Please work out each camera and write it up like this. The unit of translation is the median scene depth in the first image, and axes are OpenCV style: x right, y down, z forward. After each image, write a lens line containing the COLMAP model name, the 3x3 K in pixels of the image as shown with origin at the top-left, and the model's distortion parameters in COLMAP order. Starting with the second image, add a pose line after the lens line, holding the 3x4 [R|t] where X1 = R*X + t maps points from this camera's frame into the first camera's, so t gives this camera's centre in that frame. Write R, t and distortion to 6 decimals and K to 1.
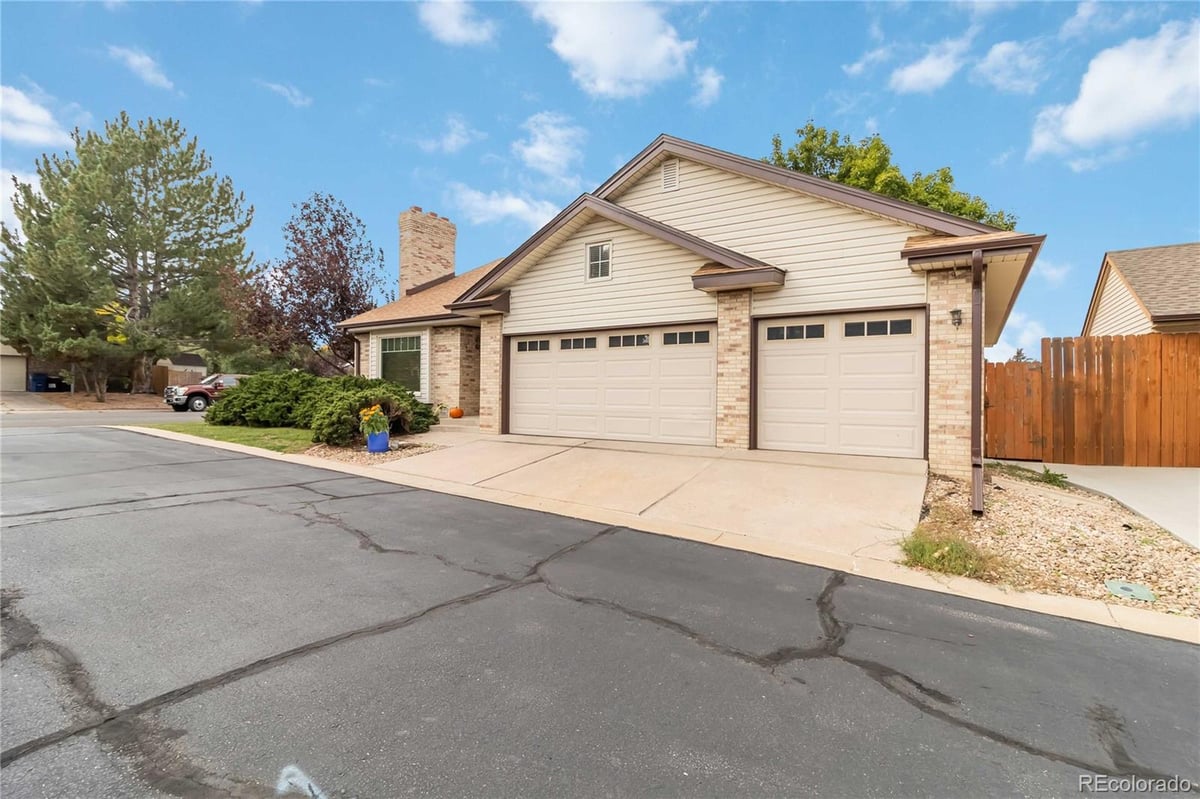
lens RADIAL K [[566.9, 0, 607.8], [0, 566.9, 395.0], [0, 0, 1]] dist [-0.005474, 0.000055]
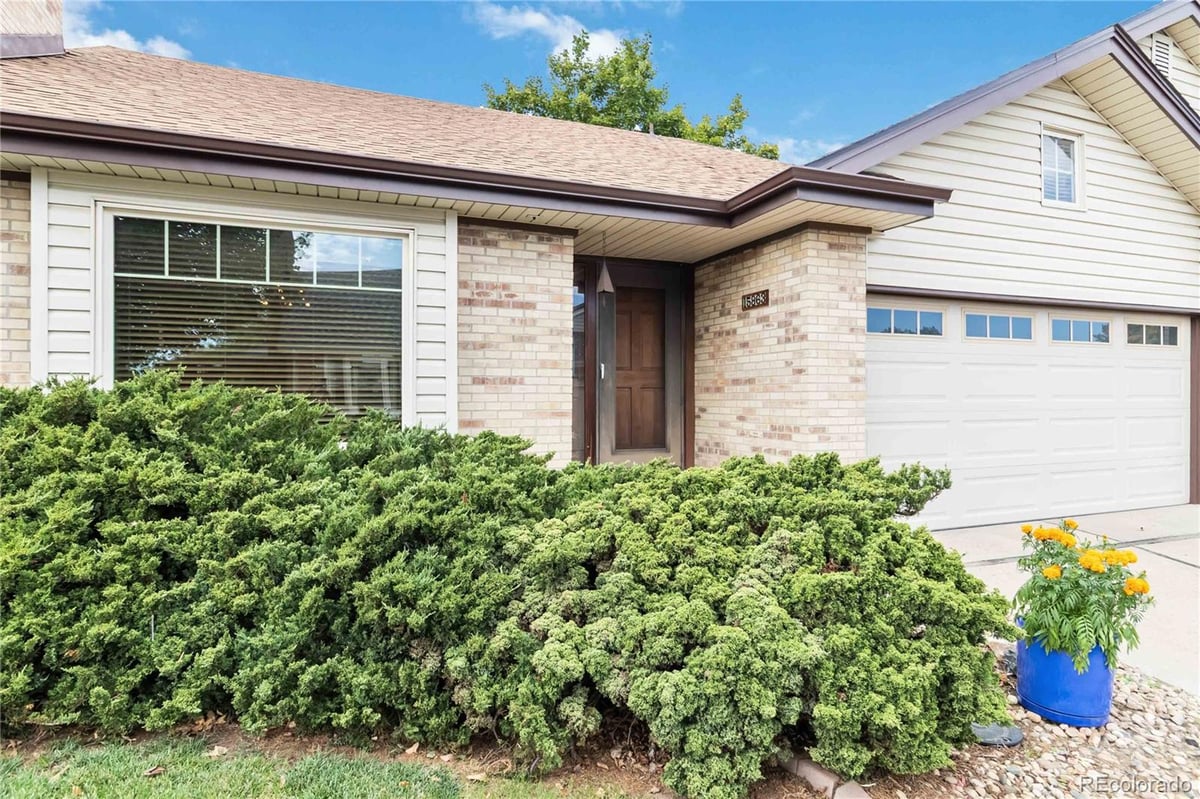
lens RADIAL K [[688.8, 0, 602.0], [0, 688.8, 398.0], [0, 0, 1]] dist [-0.000690, -0.000910]
pose [[0.557231, -0.009196, 0.830307, -0.833570], [0.009231, 0.999945, 0.004880, -0.041939], [-0.830306, 0.004945, 0.557286, 1.098578]]
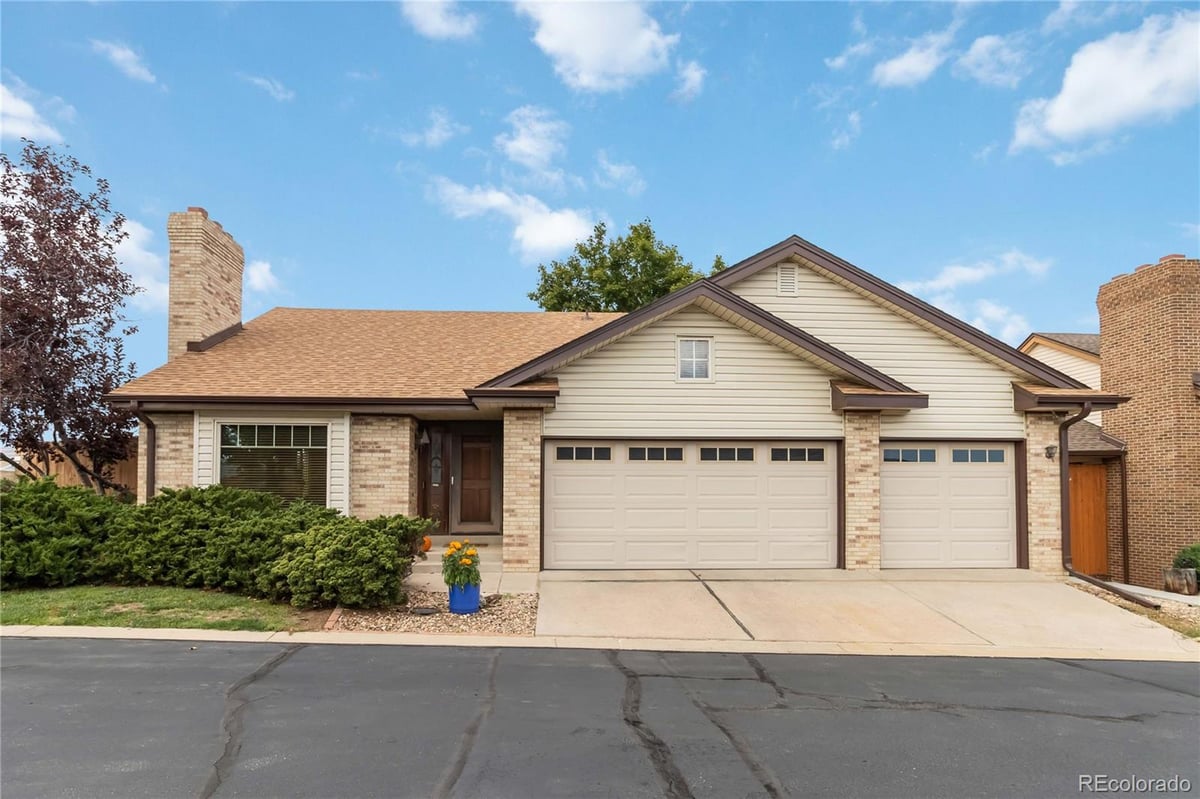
lens RADIAL K [[672.6, 0, 575.6], [0, 672.6, 484.7], [0, 0, 1]] dist [-0.000785, -0.001188]
pose [[0.804718, 0.005833, 0.593629, -0.833066], [0.005056, 0.999848, -0.016679, -0.035156], [-0.593636, 0.016423, 0.804566, 0.329664]]
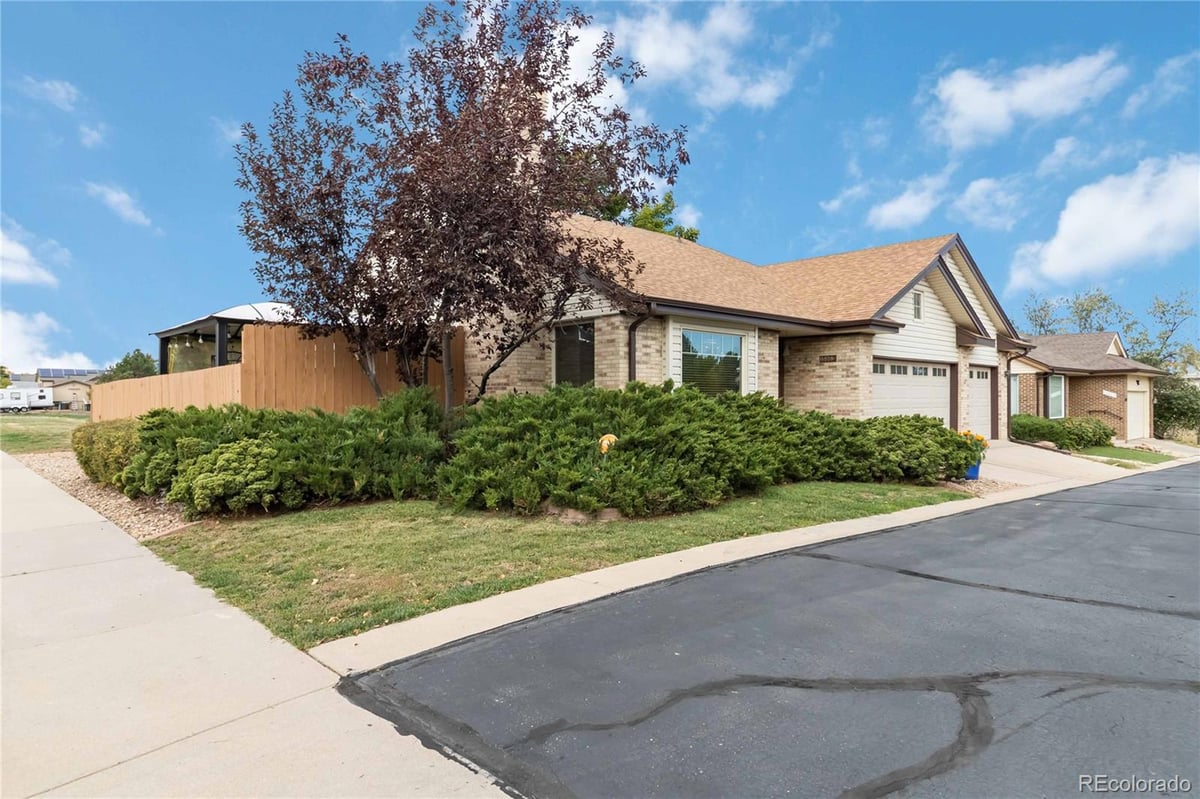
lens RADIAL K [[688.8, 0, 599.3], [0, 688.8, 398.9], [0, 0, 1]] dist [-0.000690, -0.000910]
pose [[0.234579, -0.007587, 0.972067, -1.826291], [0.007201, 0.999956, 0.006067, -0.050132], [-0.972070, 0.005576, 0.234623, 1.460485]]
